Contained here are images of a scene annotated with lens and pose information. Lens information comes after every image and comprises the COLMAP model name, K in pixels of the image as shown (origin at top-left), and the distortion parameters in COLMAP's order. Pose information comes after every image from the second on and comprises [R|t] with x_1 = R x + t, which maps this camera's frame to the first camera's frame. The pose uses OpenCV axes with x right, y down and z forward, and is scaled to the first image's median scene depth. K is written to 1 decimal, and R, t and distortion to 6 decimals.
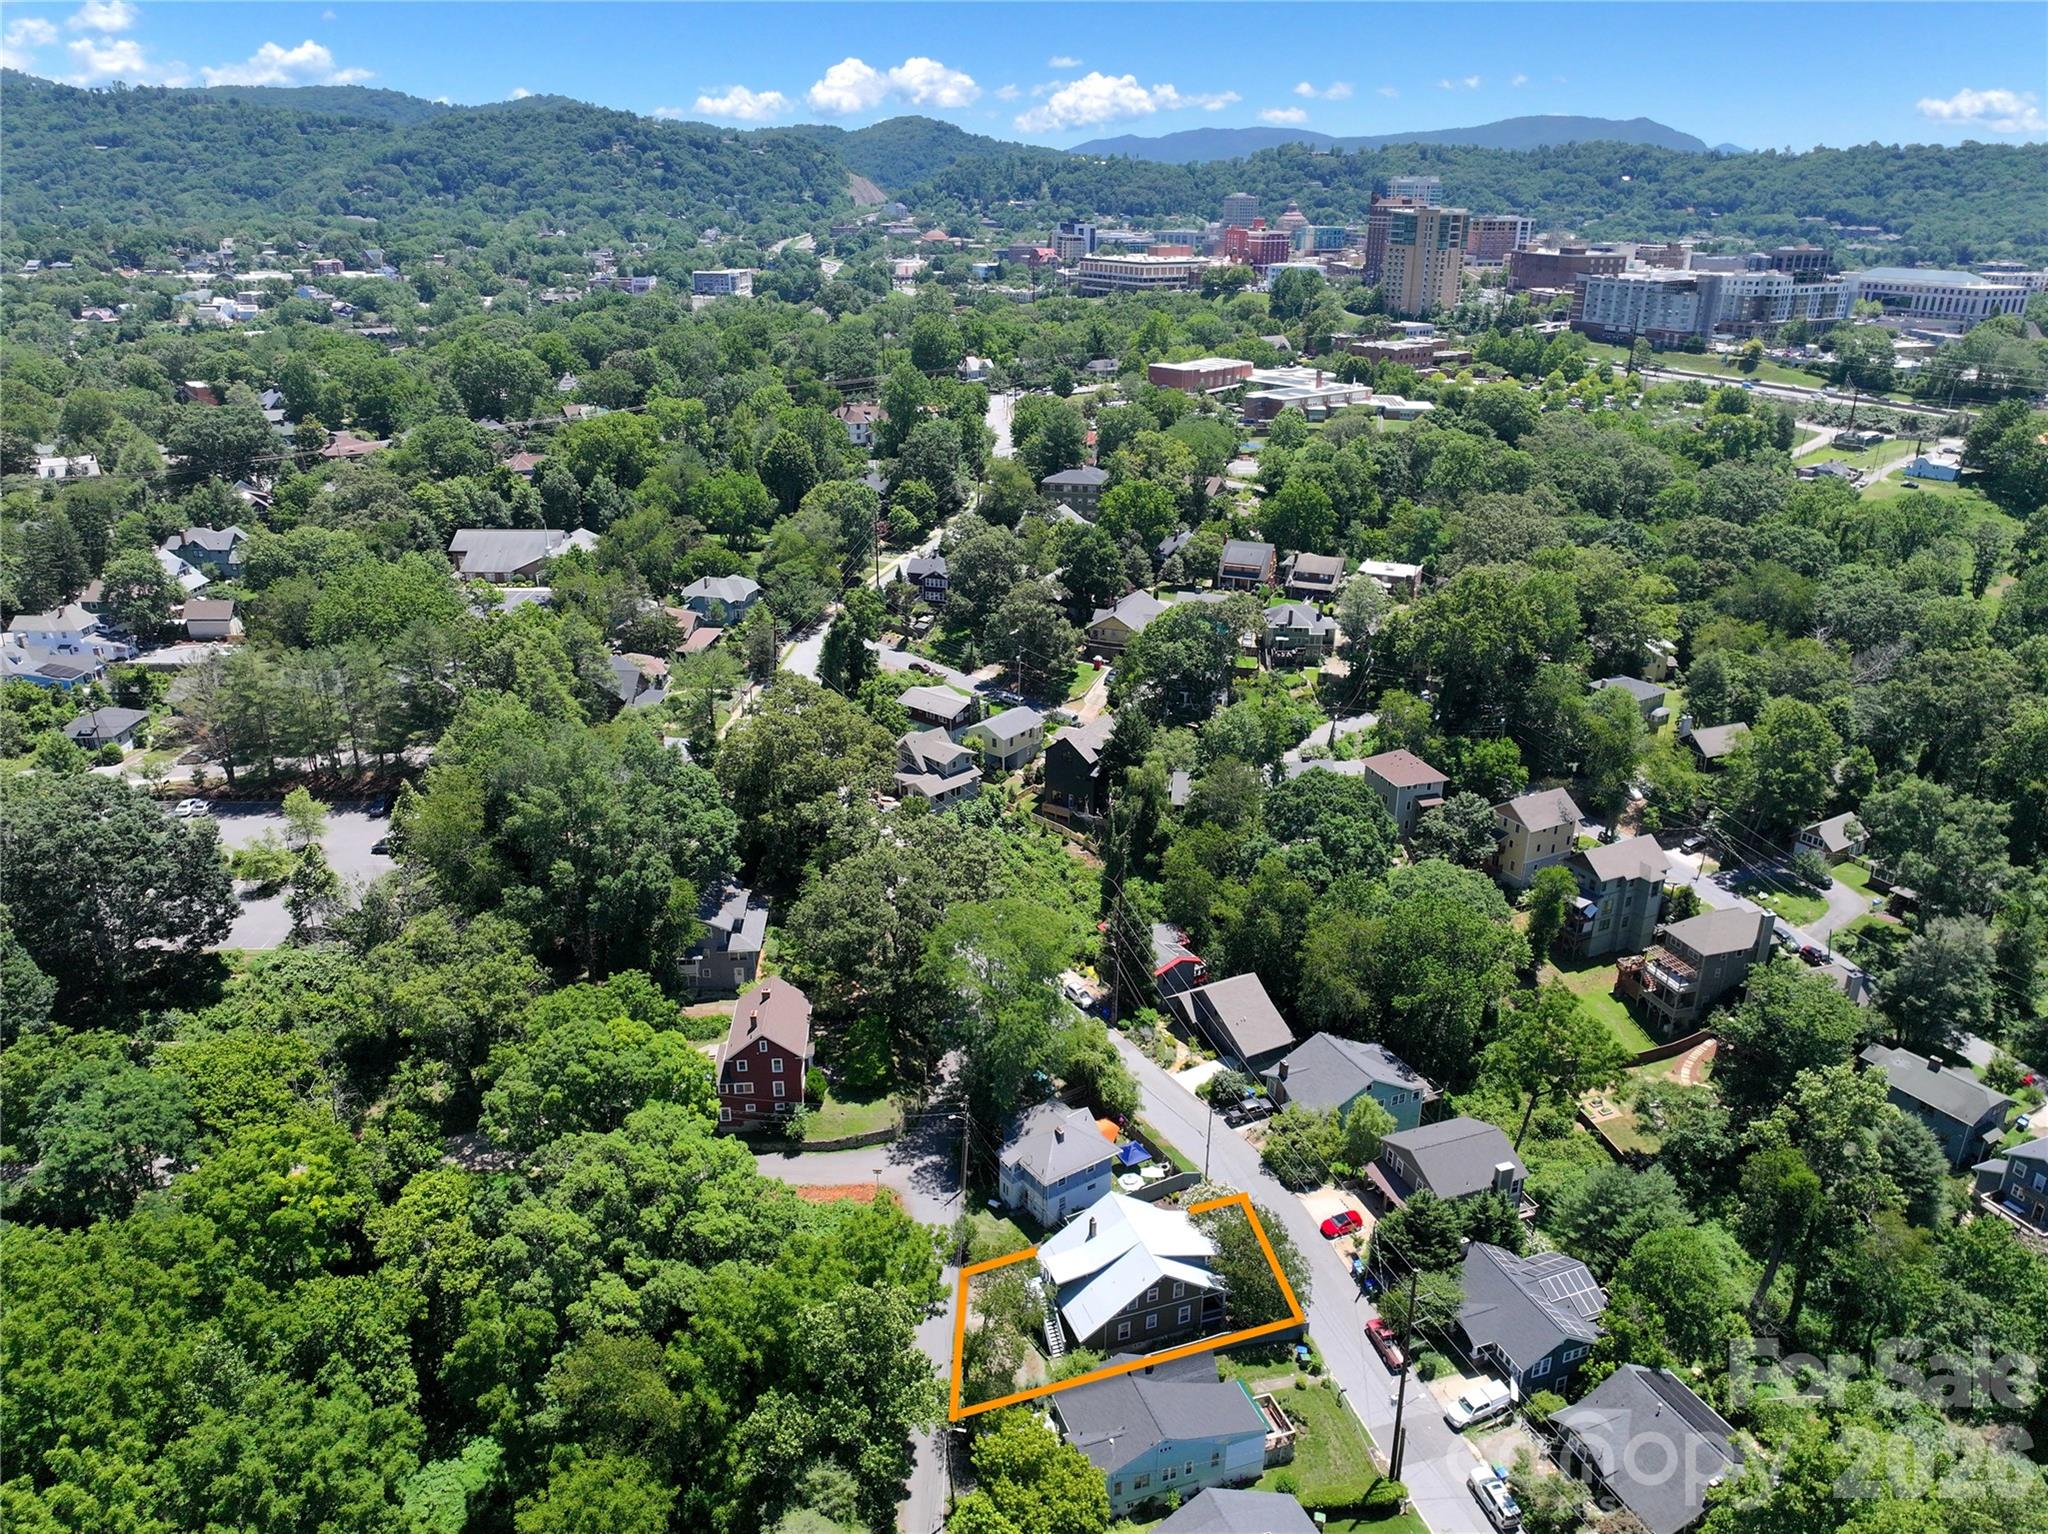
lens RADIAL K [[1438.3, 0, 1024.0], [0, 1438.3, 767.0], [0, 0, 1]] dist [0.009254, 0.002852]
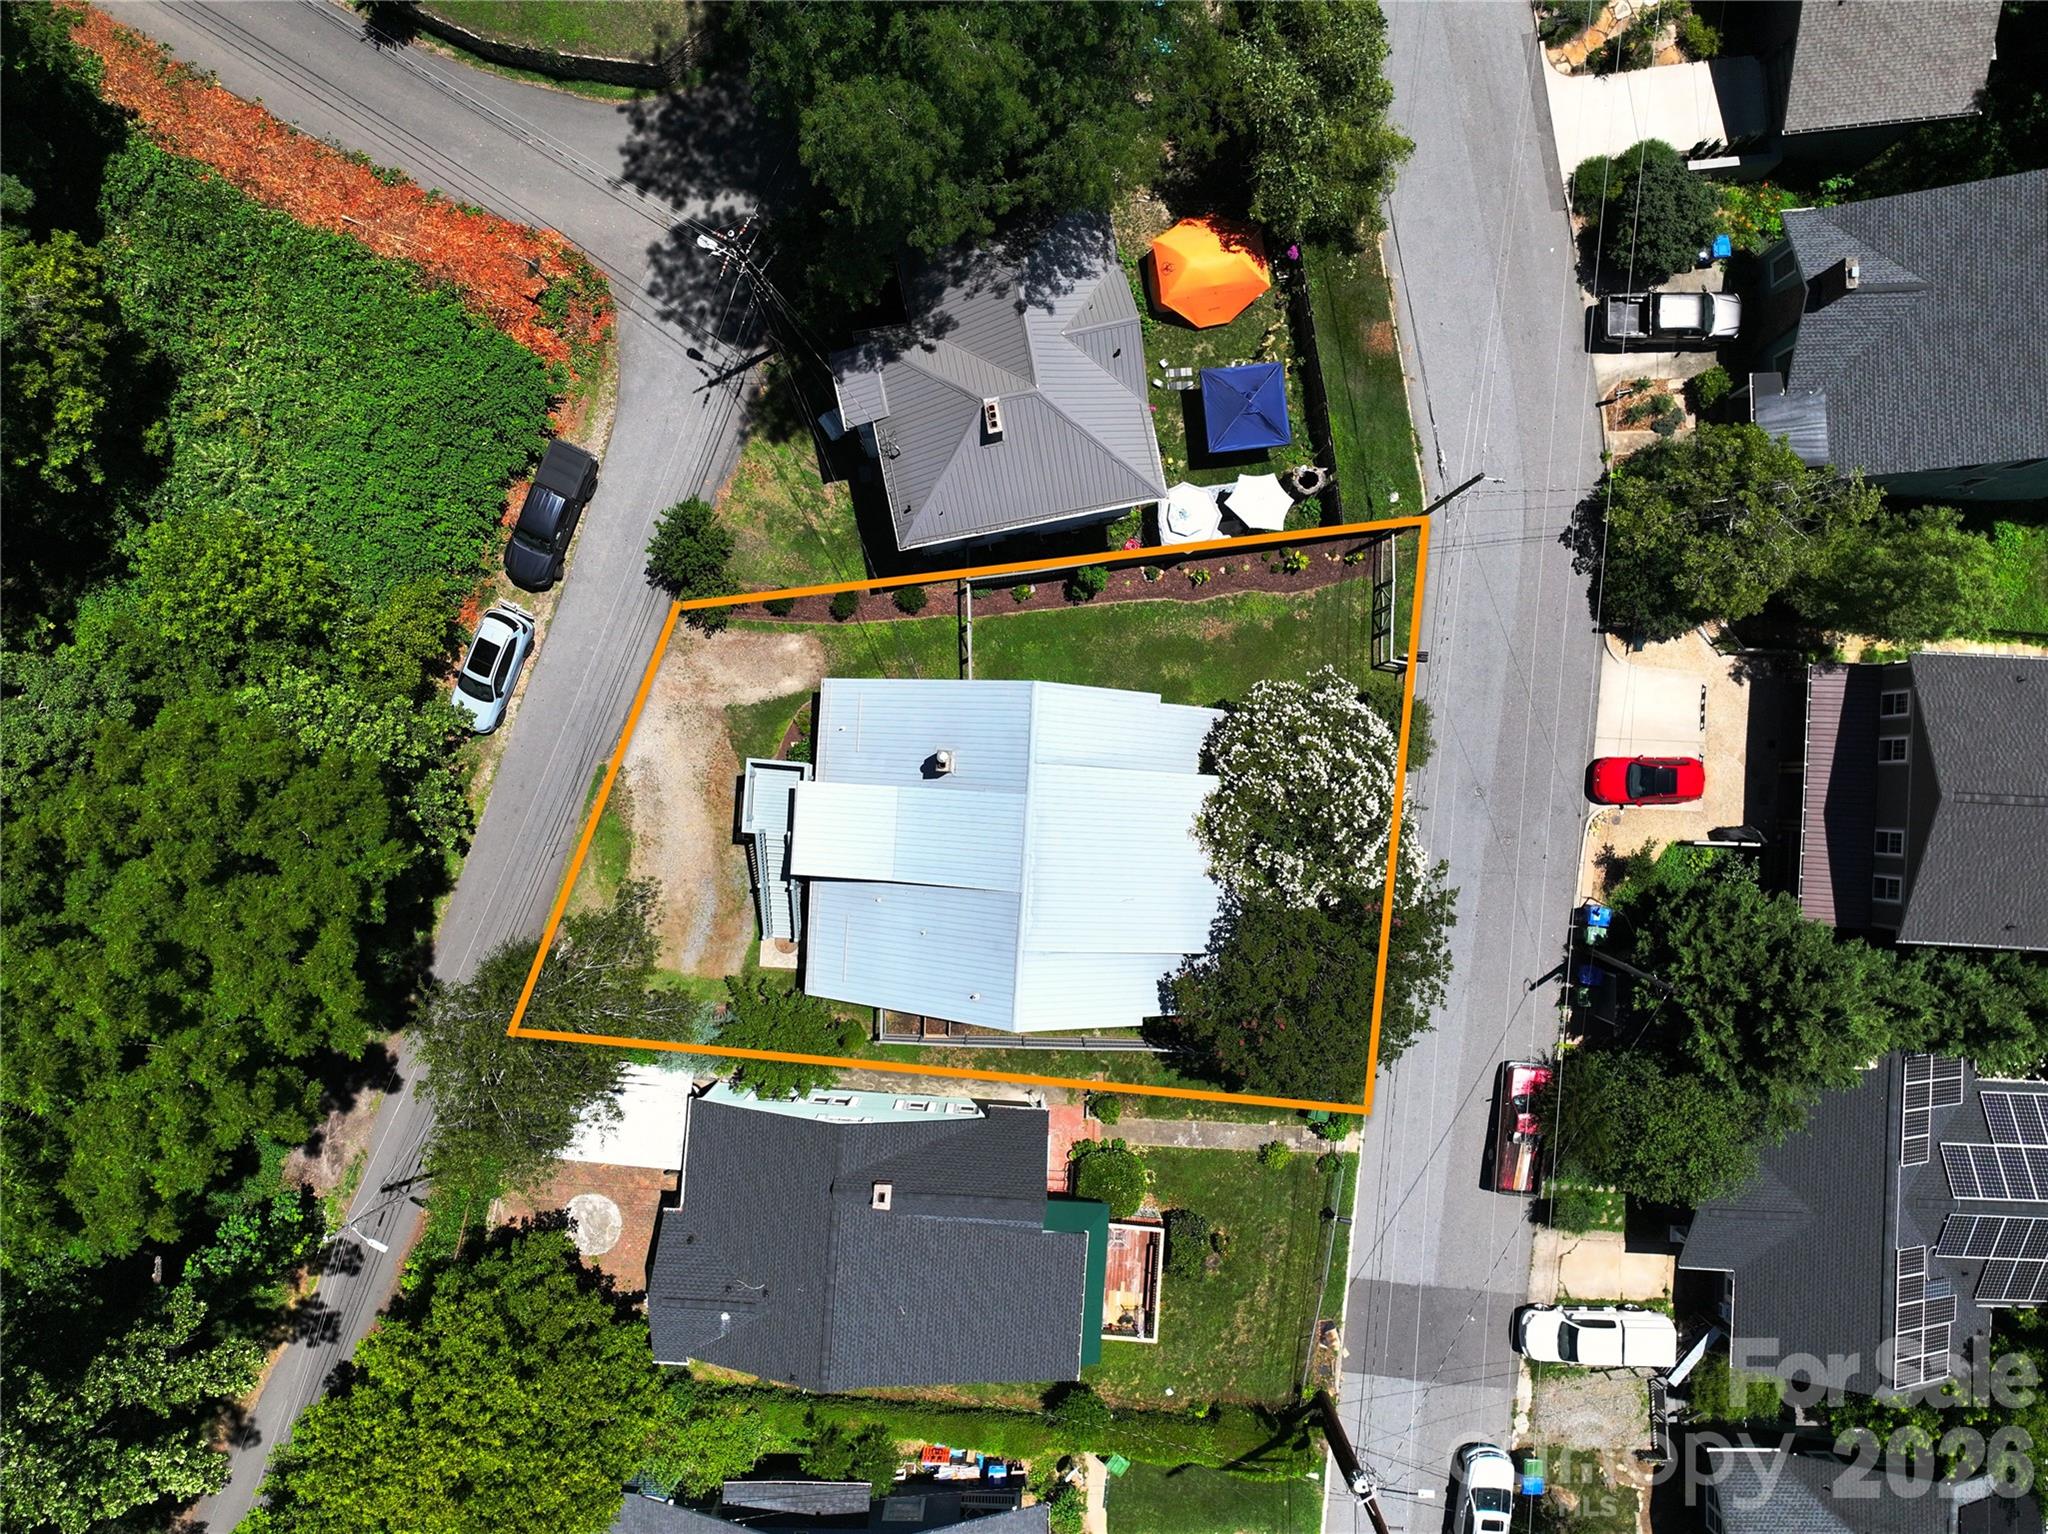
lens RADIAL K [[1438.3, 0, 1024.0], [0, 1438.3, 767.0], [0, 0, 1]] dist [0.009254, 0.002852]
pose [[0.917350, 0.397986, -0.008739, 0.061469], [-0.147649, 0.360551, 0.920979, -0.022691], [0.369688, -0.843570, 0.389513, 0.742532]]
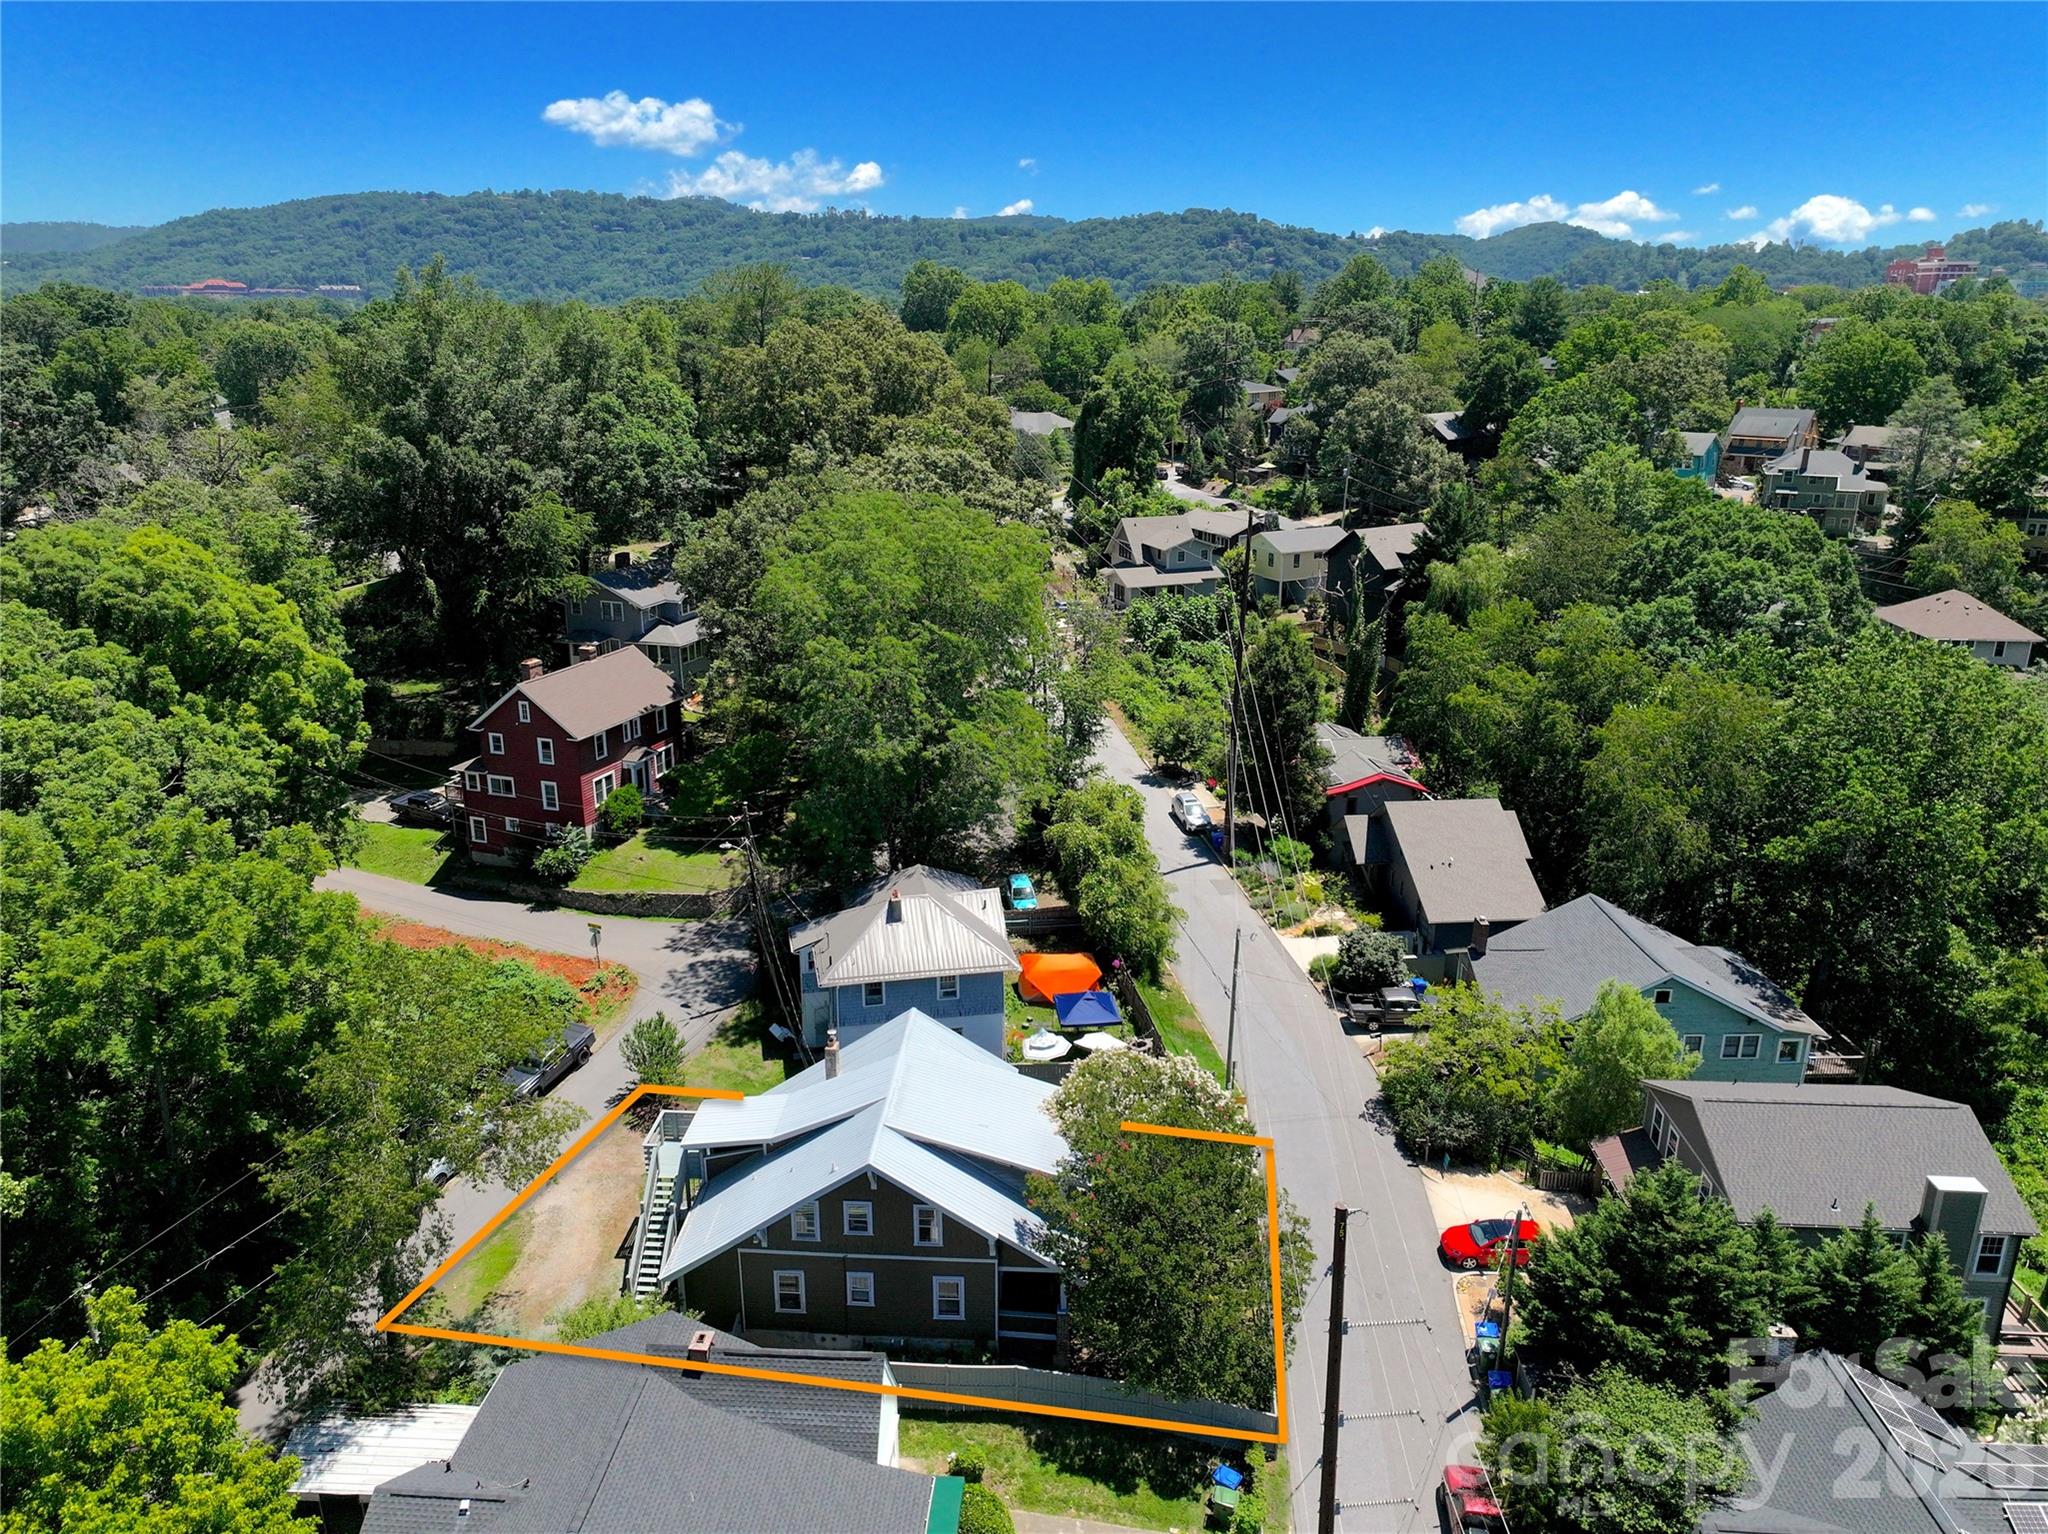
lens RADIAL K [[1461.7, 0, 1026.8], [0, 1461.7, 728.0], [0, 0, 1]] dist [0.003460, 0.002498]
pose [[0.919316, 0.105991, -0.378977, 0.227704], [-0.146088, 0.986146, -0.078576, 0.210505], [0.365398, 0.127600, 0.922064, 0.510514]]
